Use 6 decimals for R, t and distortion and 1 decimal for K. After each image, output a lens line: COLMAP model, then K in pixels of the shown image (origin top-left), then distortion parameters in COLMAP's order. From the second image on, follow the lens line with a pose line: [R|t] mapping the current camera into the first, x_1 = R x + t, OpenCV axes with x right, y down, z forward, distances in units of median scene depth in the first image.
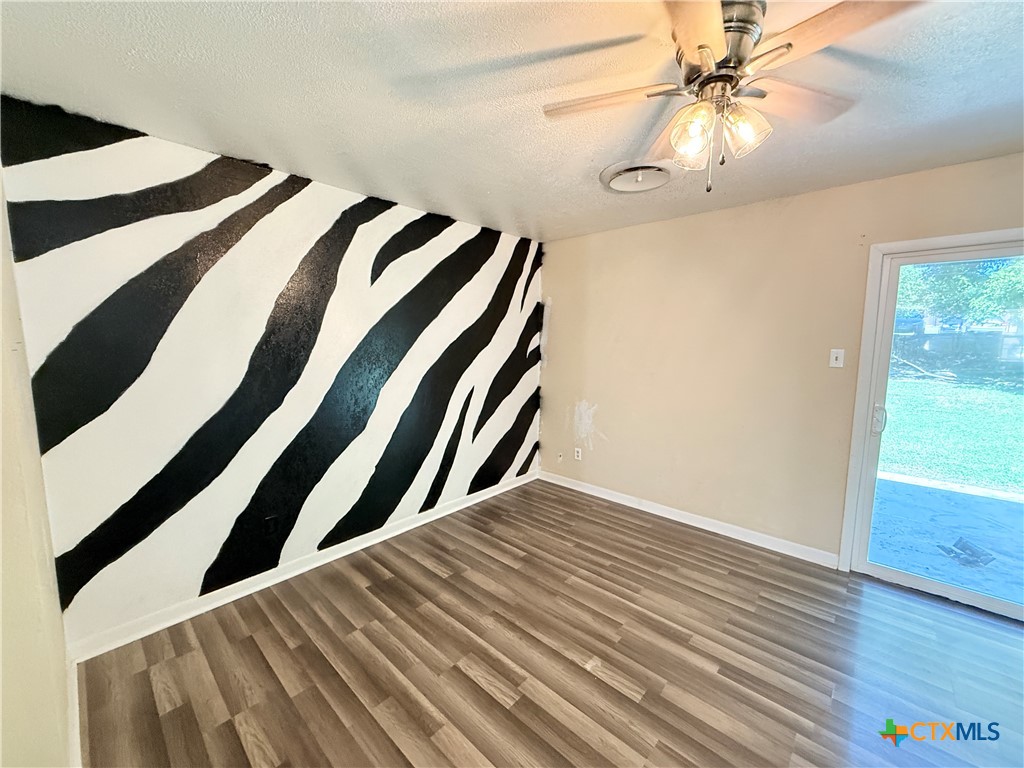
lens RADIAL K [[407.5, 0, 509.3], [0, 407.5, 387.4], [0, 0, 1]] dist [0.000435, -0.000056]
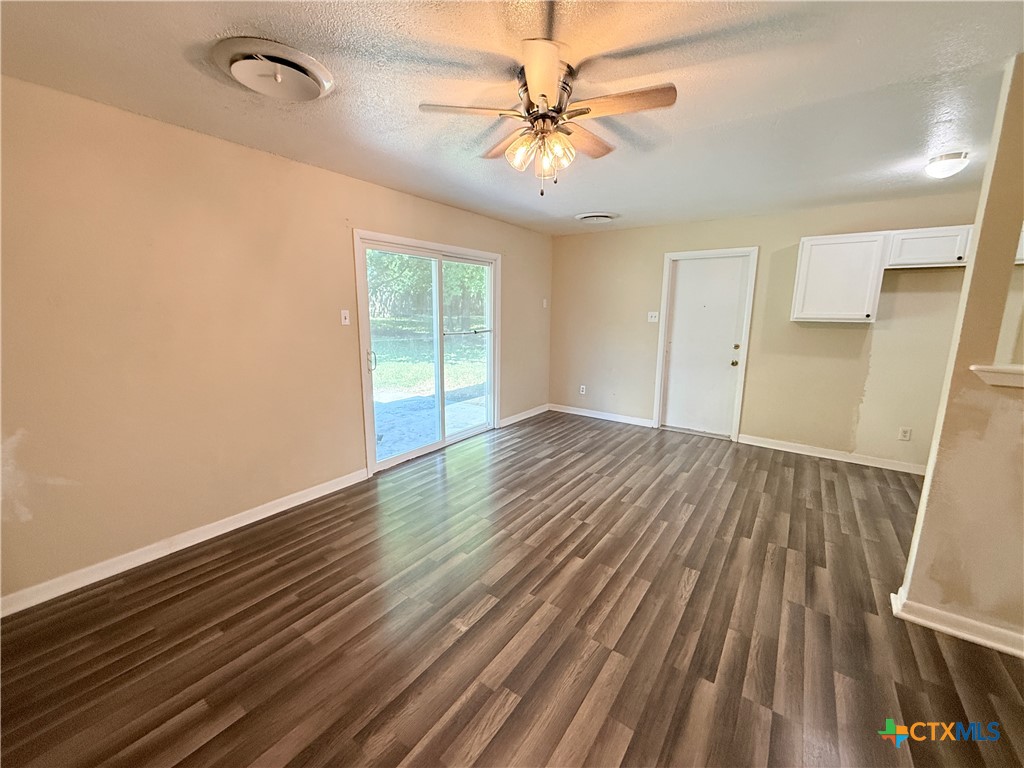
lens RADIAL K [[407.5, 0, 509.3], [0, 407.5, 383.1], [0, 0, 1]] dist [0.000435, -0.000056]
pose [[-0.123804, -0.183317, 0.975227, -0.503067], [0.110518, 0.974126, 0.197140, -0.066990], [-0.986133, 0.132187, -0.100340, 0.661987]]
